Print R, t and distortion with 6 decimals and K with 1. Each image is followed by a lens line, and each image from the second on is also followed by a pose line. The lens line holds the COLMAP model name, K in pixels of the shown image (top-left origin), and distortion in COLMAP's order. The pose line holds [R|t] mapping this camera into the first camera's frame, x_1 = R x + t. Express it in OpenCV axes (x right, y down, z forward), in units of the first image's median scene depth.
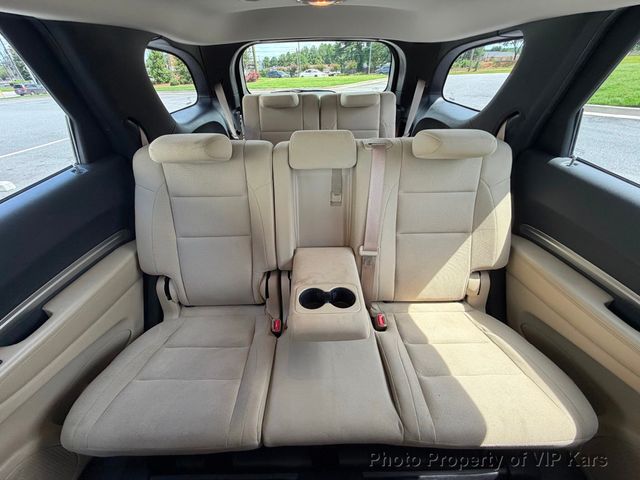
lens RADIAL K [[256.0, 0, 317.9], [0, 256.0, 239.8], [0, 0, 1]] dist [0.000512, -0.000192]
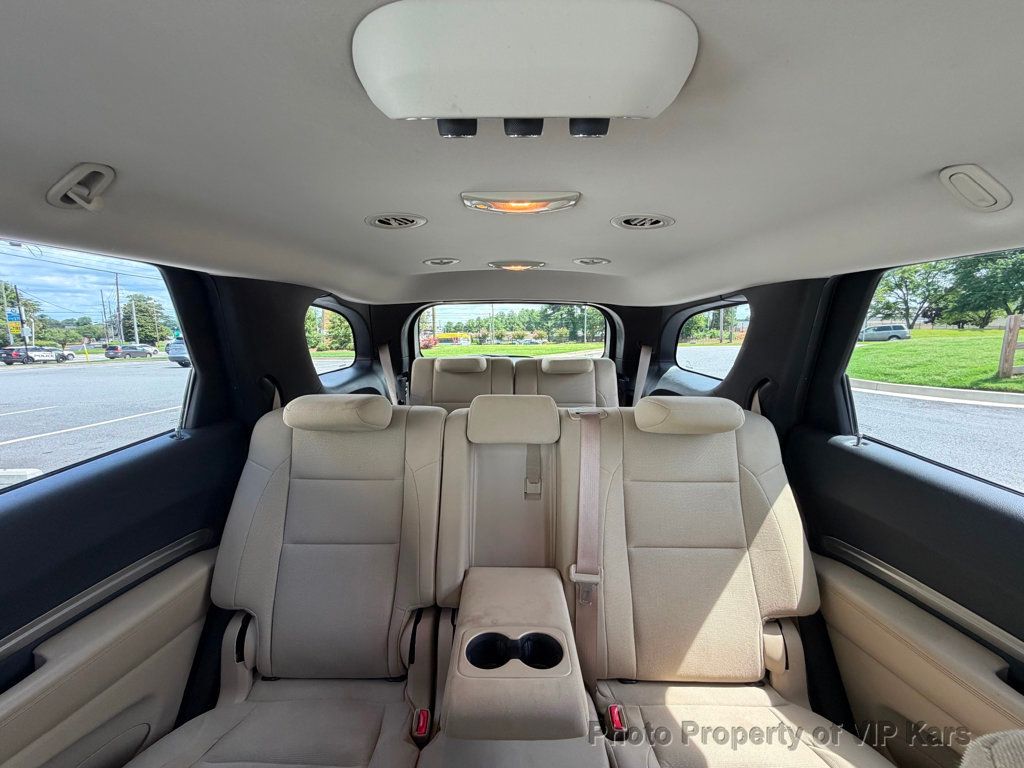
lens RADIAL K [[409.5, 0, 508.6], [0, 409.5, 383.7], [0, 0, 1]] dist [0.000512, -0.000192]
pose [[0.999620, 0.020916, -0.017949, 0.020119], [-0.026798, 0.889857, -0.455452, 0.082866], [0.006445, 0.455760, 0.890080, -0.083591]]
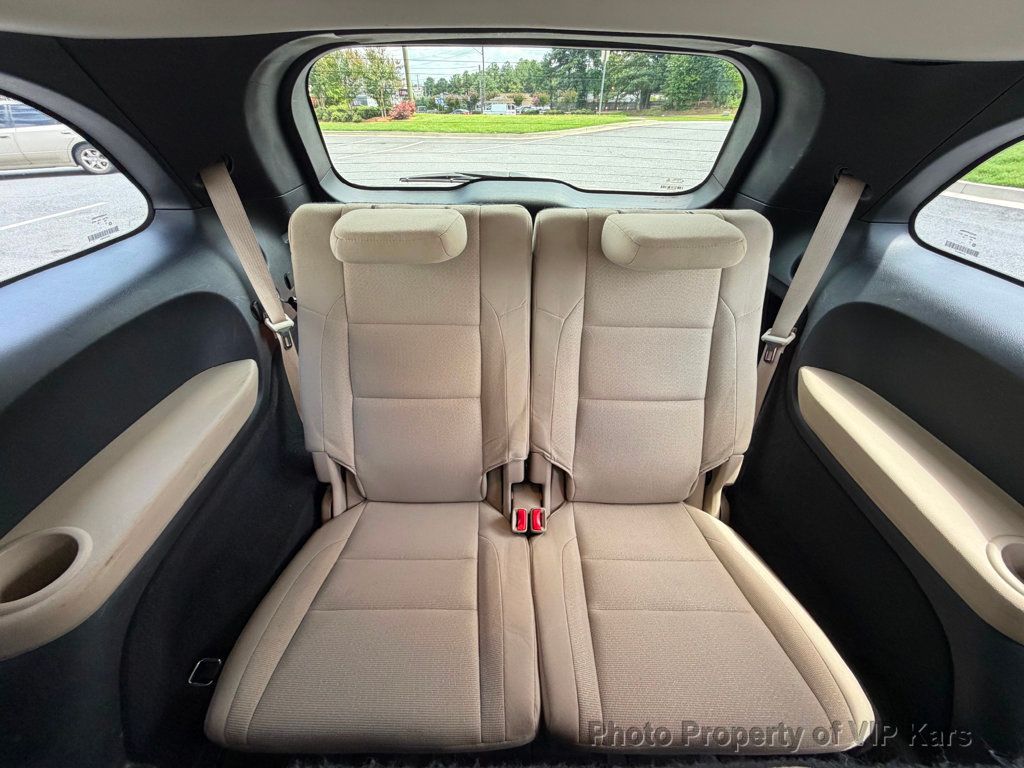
lens RADIAL K [[409.5, 0, 508.6], [0, 409.5, 383.7], [0, 0, 1]] dist [0.000512, -0.000192]
pose [[0.999480, 0.030607, 0.010102, -0.035076], [-0.030771, 0.999391, 0.016446, -0.549903], [-0.009592, -0.016749, 0.999814, 0.736142]]
